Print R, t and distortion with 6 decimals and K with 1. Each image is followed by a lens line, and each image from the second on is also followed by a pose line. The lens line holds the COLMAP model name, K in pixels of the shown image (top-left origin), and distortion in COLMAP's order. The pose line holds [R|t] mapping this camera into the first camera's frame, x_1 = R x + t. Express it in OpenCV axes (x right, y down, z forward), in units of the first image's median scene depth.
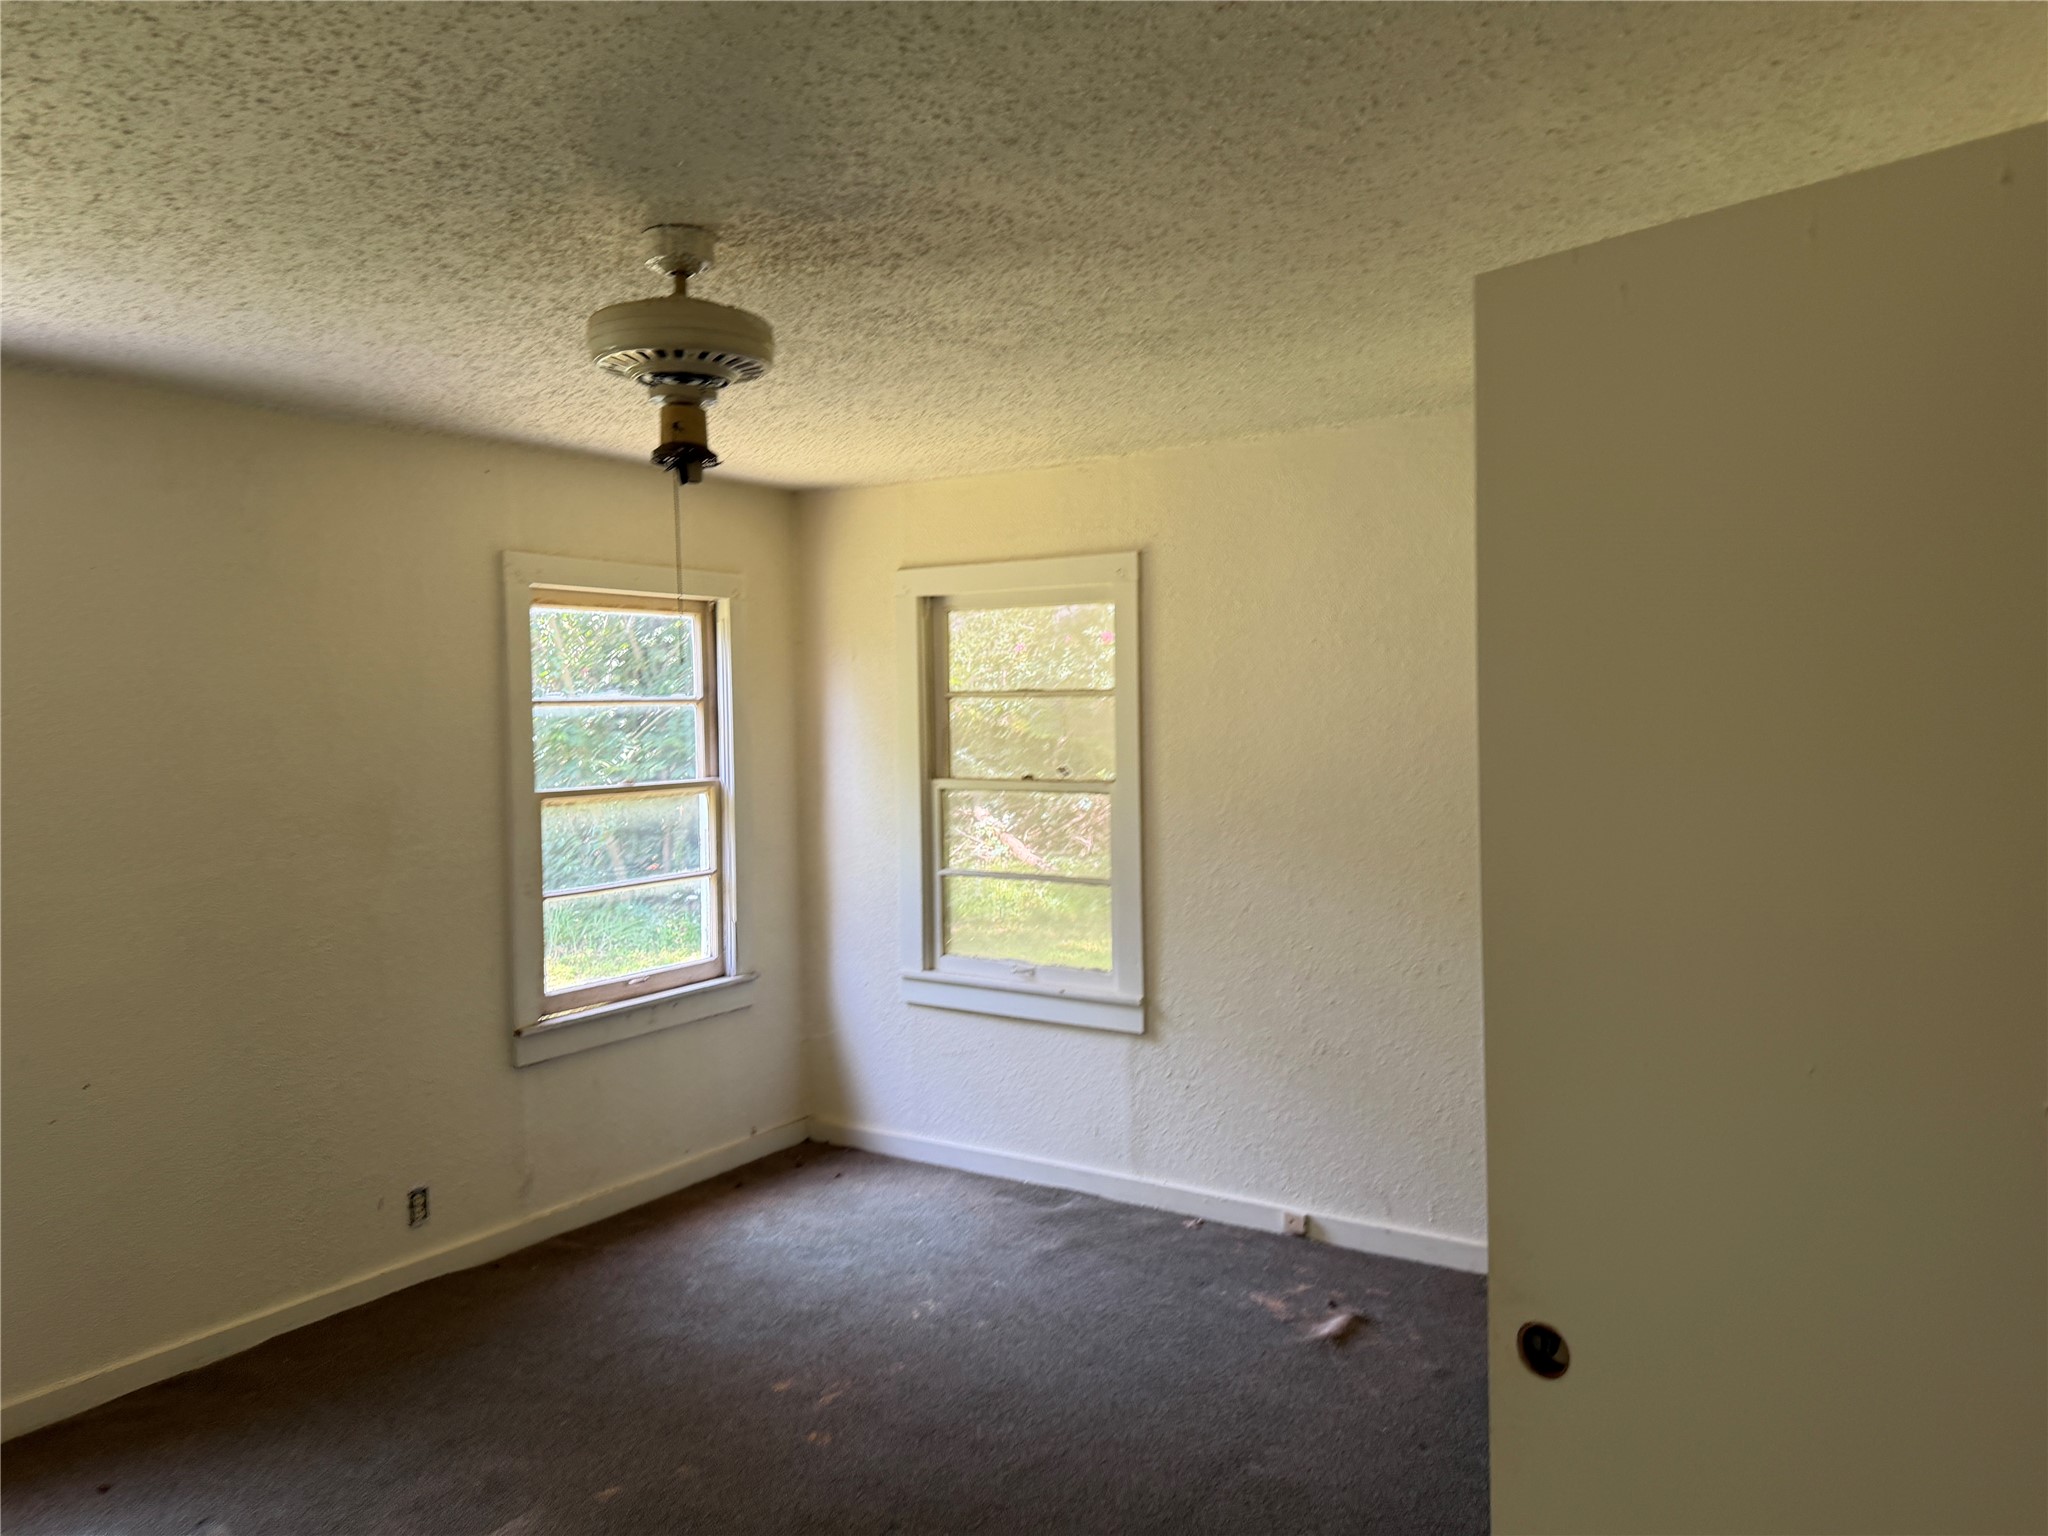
lens RADIAL K [[1439.1, 0, 1024.0], [0, 1439.1, 768.0], [0, 0, 1]] dist [0.205869, -0.357877]
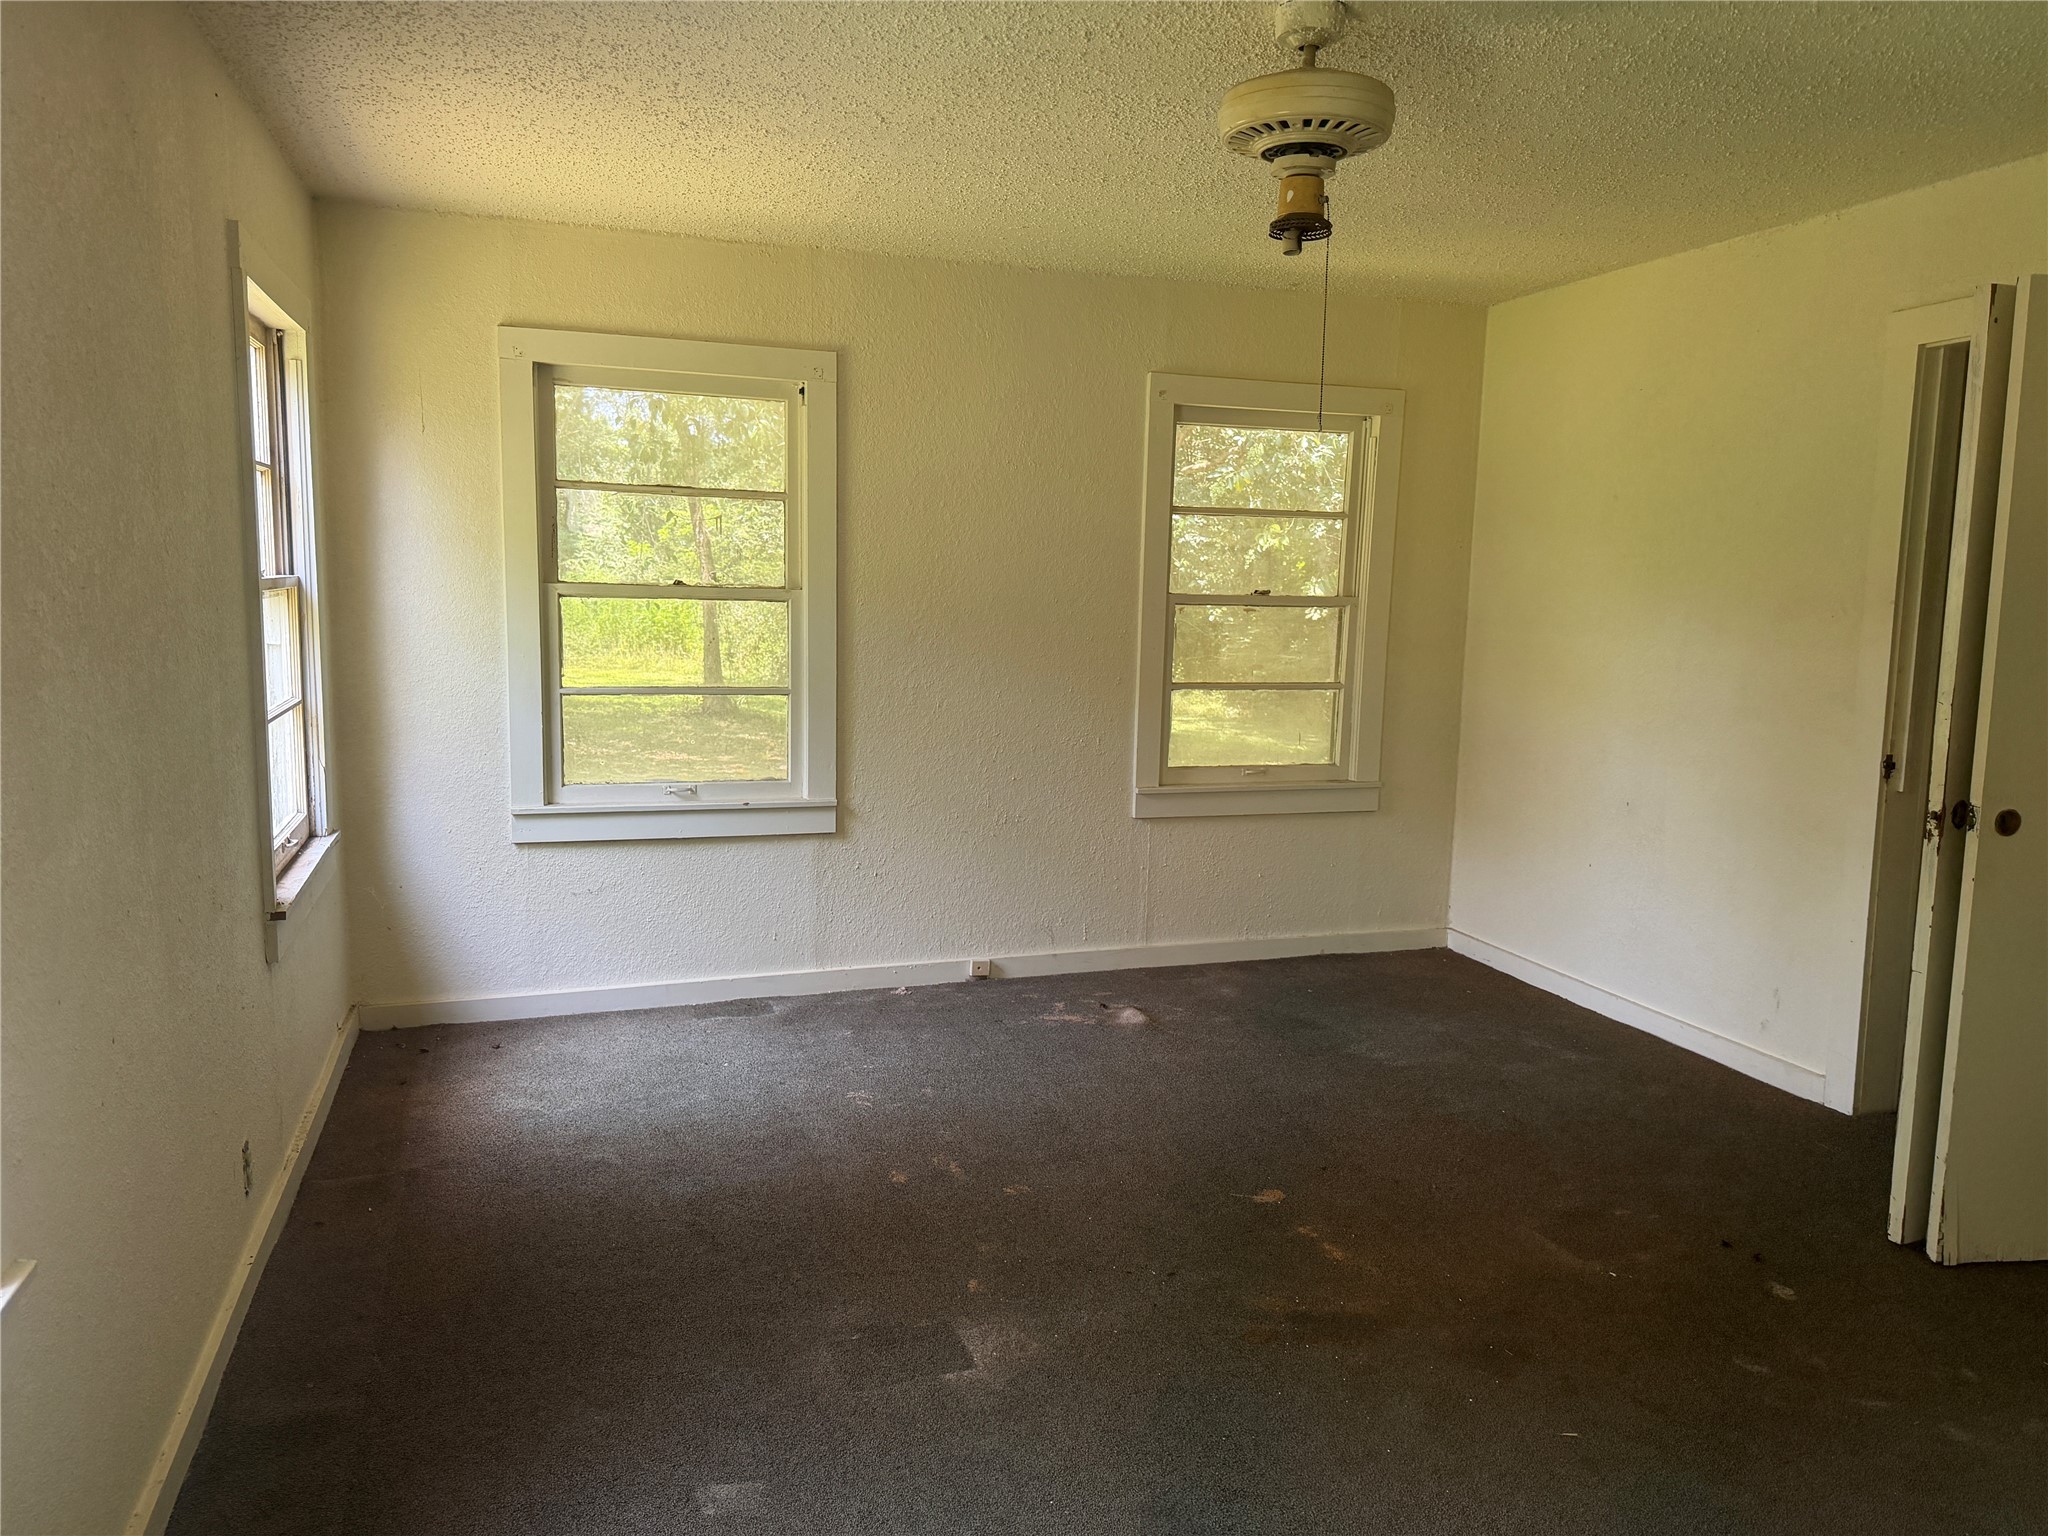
lens RADIAL K [[1439.1, 0, 1024.0], [0, 1439.1, 768.0], [0, 0, 1]] dist [0.205869, -0.357877]
pose [[0.617316, -0.076858, 0.782952, -0.652918], [0.001663, 0.995342, 0.096397, 0.037919], [-0.786713, -0.058205, 0.614569, 0.262815]]
